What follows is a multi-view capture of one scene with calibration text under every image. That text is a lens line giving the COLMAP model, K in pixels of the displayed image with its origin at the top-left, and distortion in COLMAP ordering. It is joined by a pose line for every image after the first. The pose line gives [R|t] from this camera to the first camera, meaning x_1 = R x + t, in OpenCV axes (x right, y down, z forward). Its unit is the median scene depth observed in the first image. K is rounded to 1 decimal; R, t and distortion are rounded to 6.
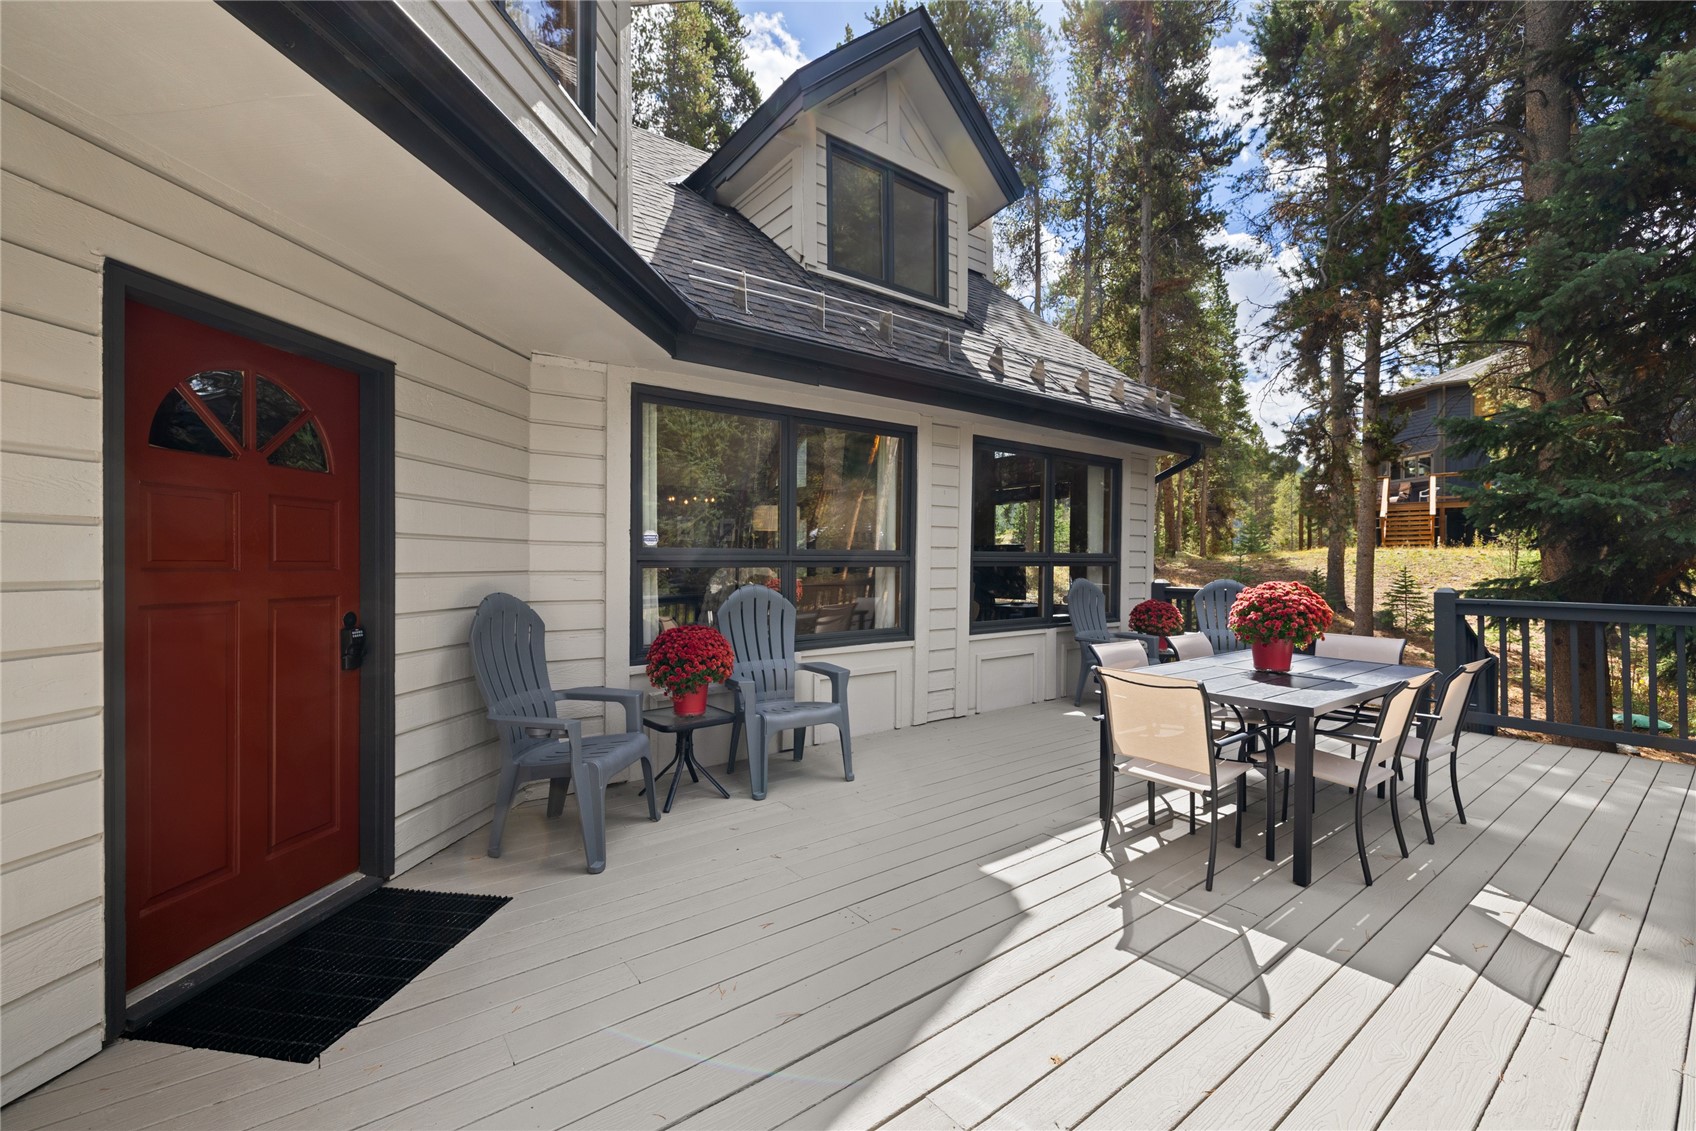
lens RADIAL K [[727.8, 0, 848.0], [0, 727.8, 565.5], [0, 0, 1]] dist [0.003155, 0.000479]
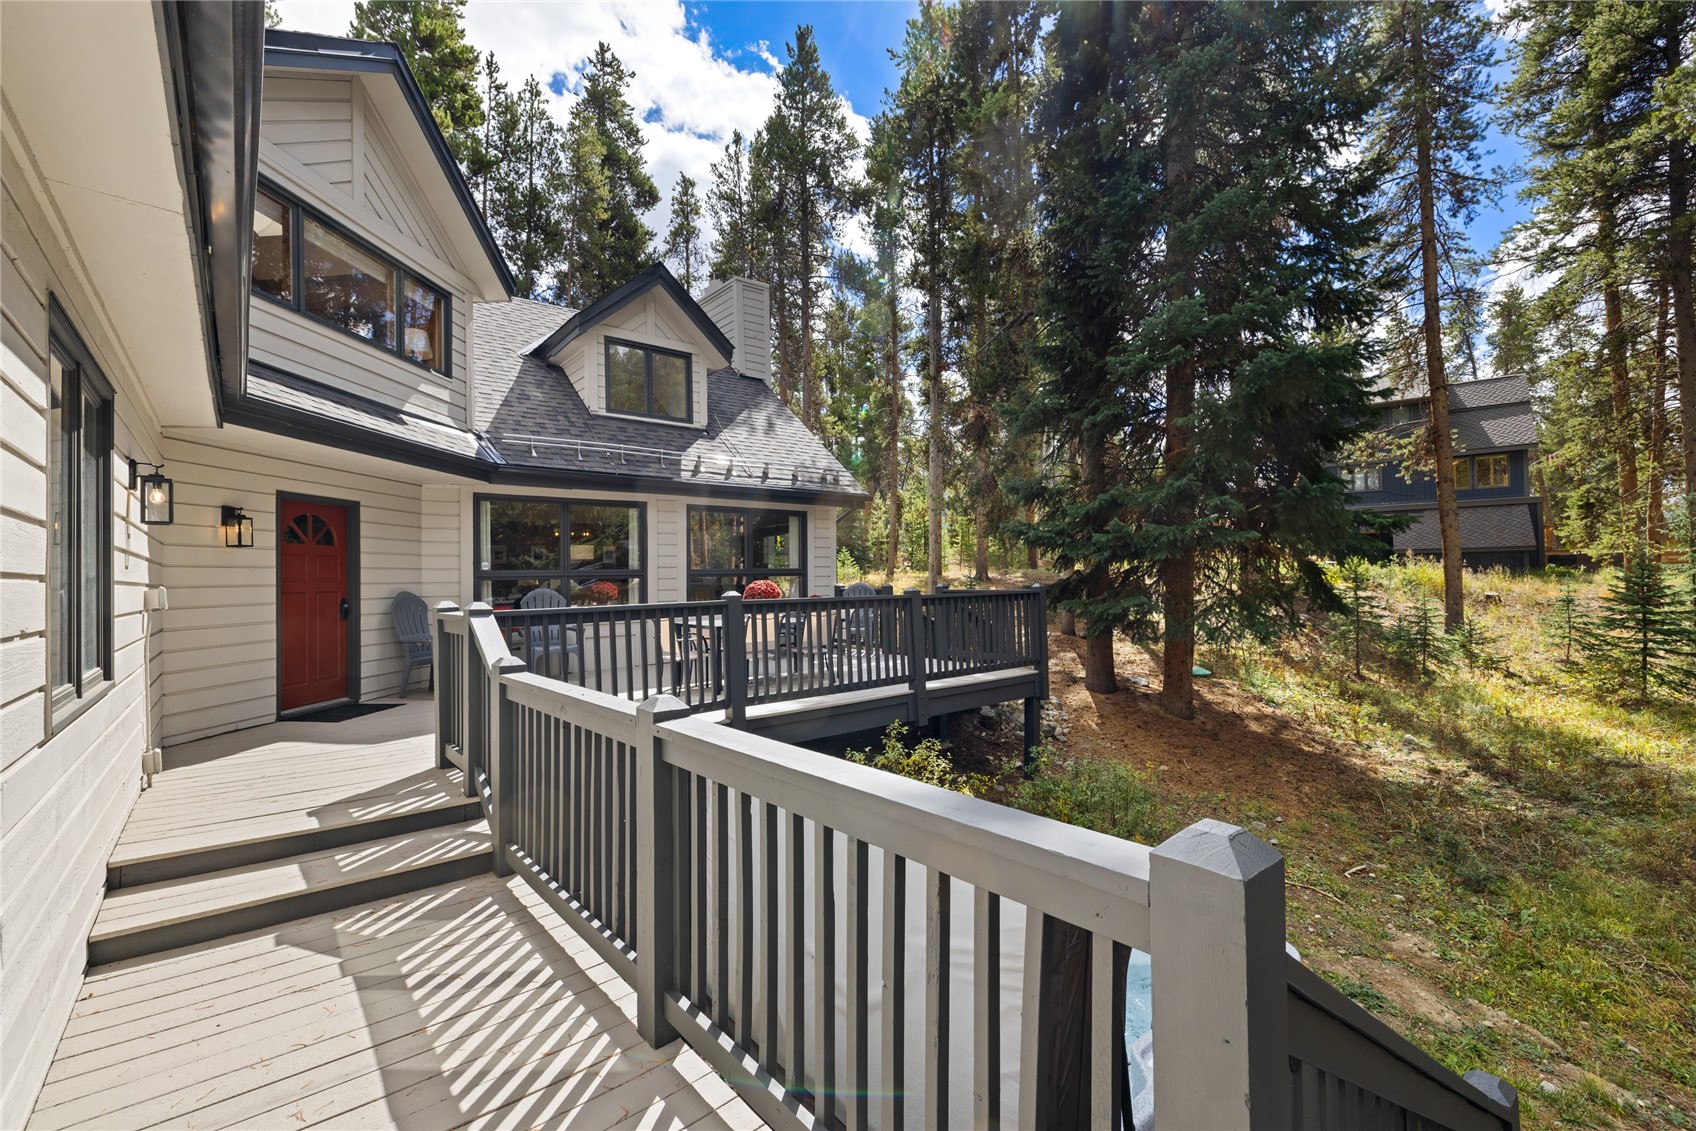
lens RADIAL K [[749.4, 0, 848.0], [0, 749.4, 565.5], [0, 0, 1]] dist [-0.004364, -0.000293]
pose [[0.999495, -0.018679, 0.025688, 0.855168], [0.019287, 0.999535, -0.023632, 0.037249], [-0.025235, 0.024115, 0.999391, -1.395389]]
